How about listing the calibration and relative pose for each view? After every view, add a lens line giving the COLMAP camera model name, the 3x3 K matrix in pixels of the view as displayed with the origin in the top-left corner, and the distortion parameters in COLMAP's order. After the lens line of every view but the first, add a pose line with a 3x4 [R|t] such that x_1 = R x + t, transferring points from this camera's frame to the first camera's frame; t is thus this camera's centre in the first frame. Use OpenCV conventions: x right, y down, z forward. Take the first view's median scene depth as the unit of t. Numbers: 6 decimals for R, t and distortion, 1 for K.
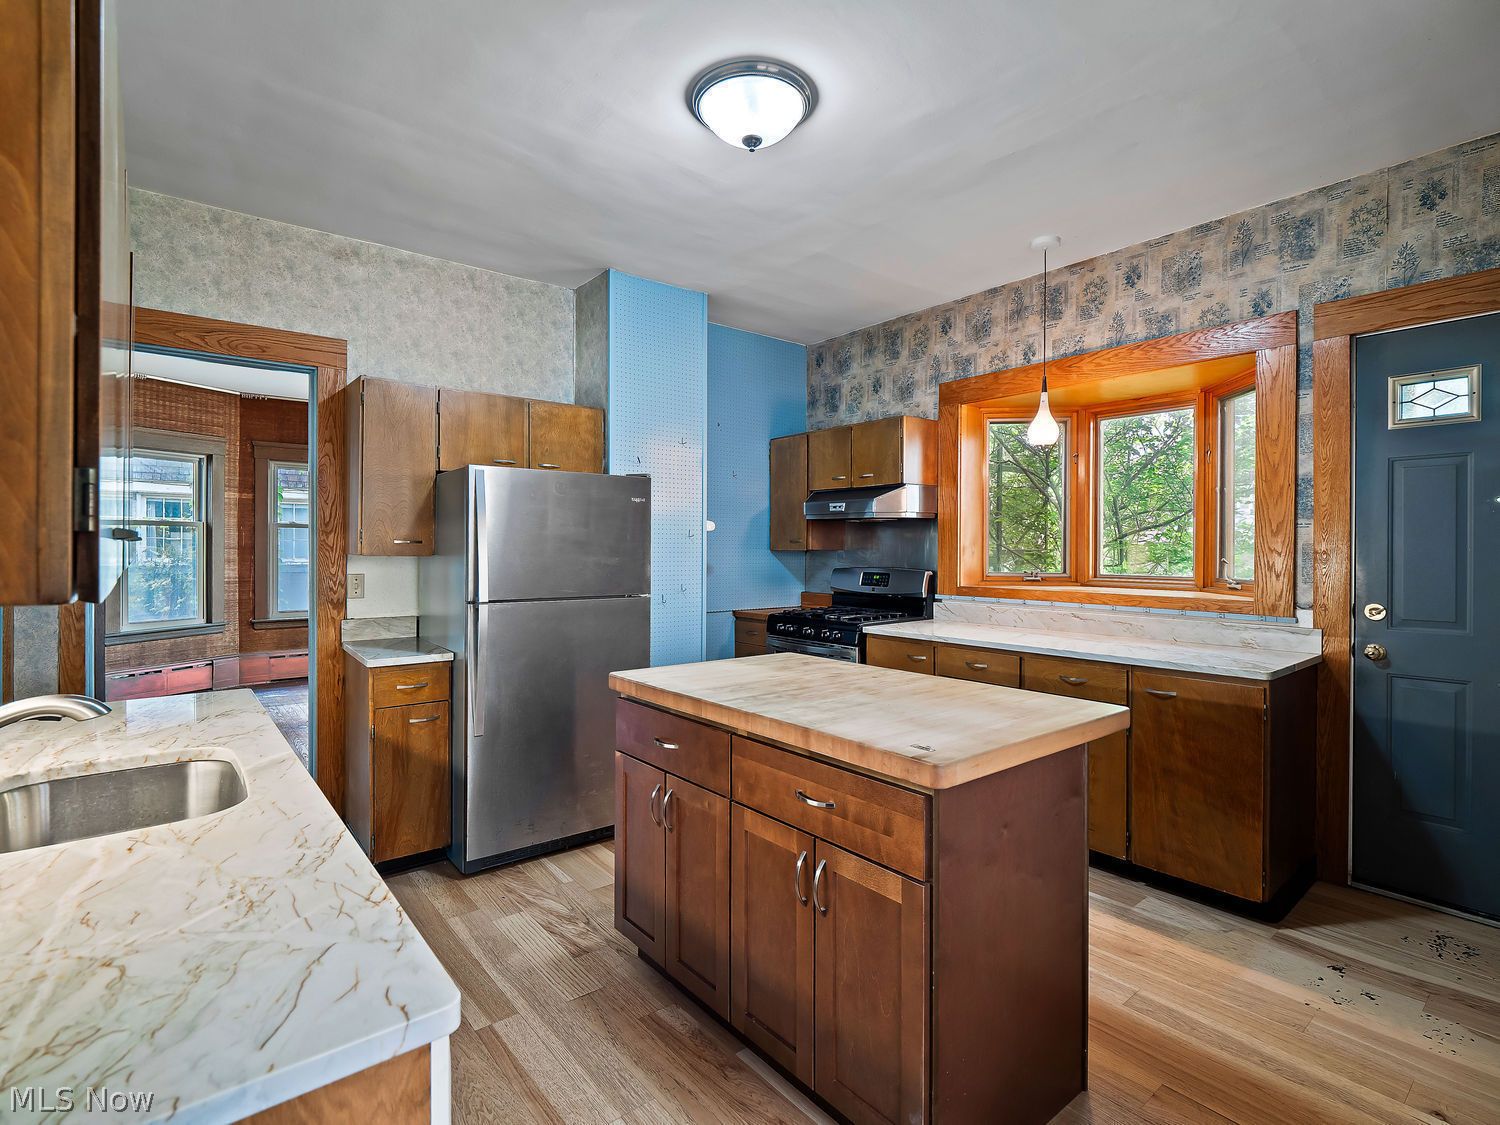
lens RADIAL K [[733.7, 0, 746.0], [0, 733.7, 551.3], [0, 0, 1]] dist [0.012705, -0.009028]
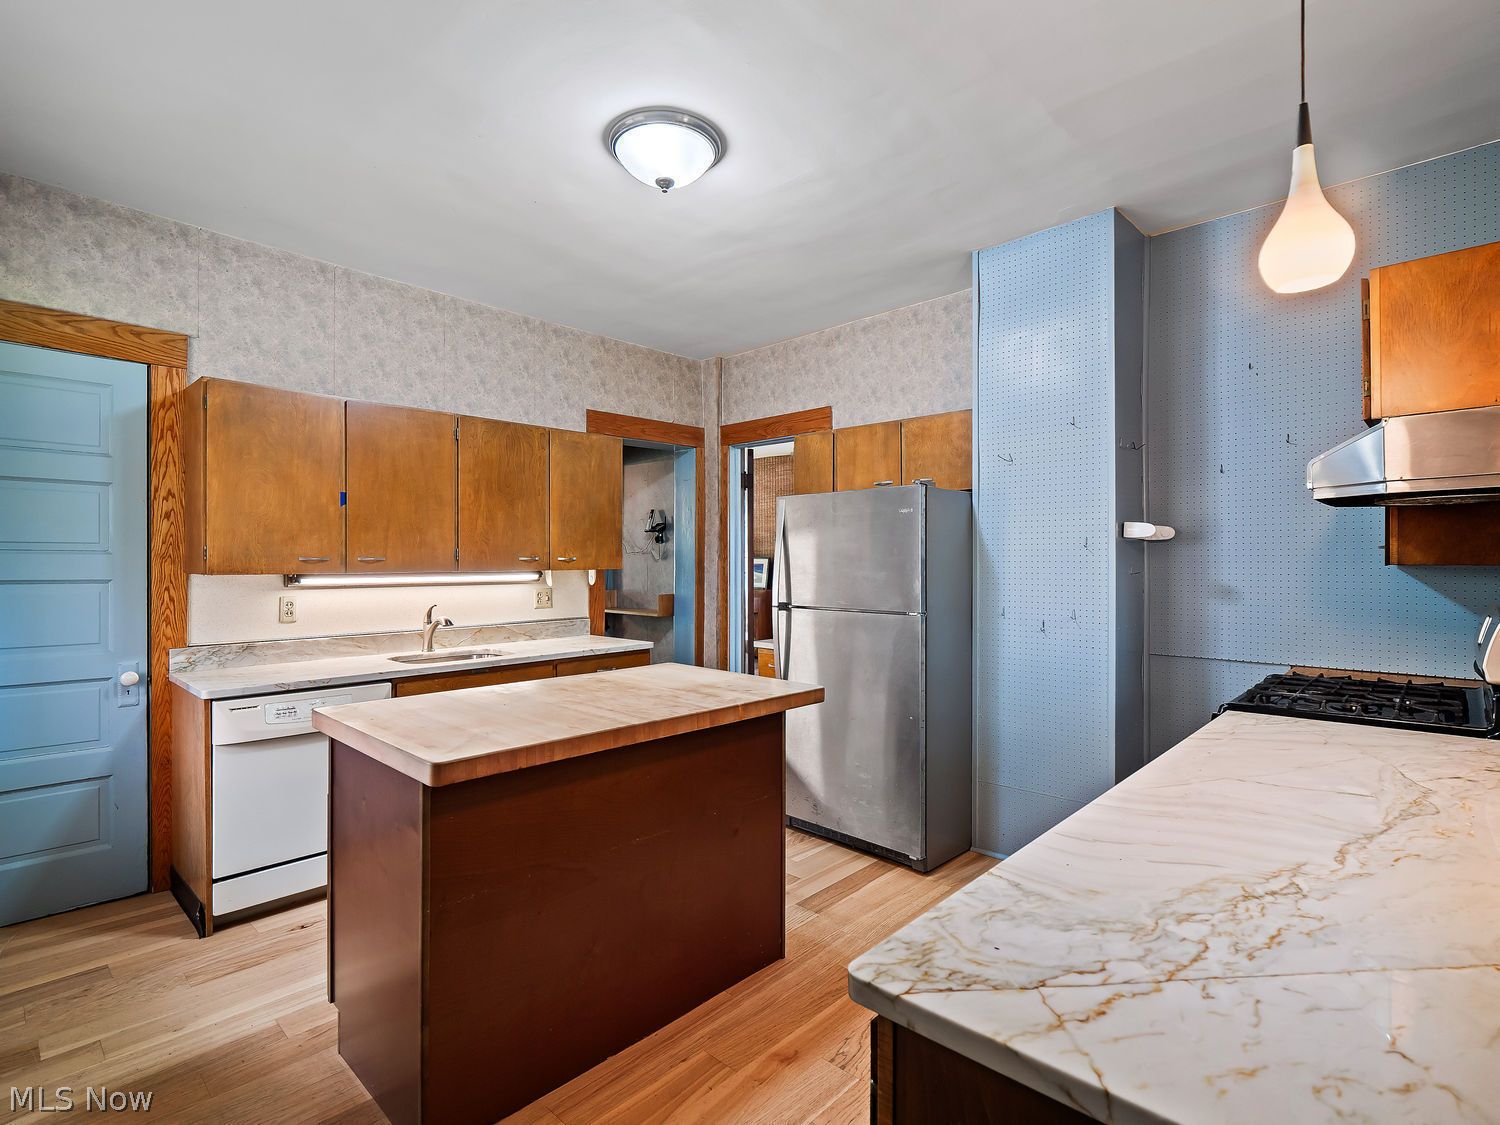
lens RADIAL K [[746.2, 0, 745.4], [0, 746.2, 567.2], [0, 0, 1]] dist [0.012310, -0.011276]
pose [[0.126711, 0.001282, -0.991939, 0.927329], [-0.005695, 0.999984, 0.000564, 0.003501], [0.991923, 0.005578, 0.126716, 0.821139]]
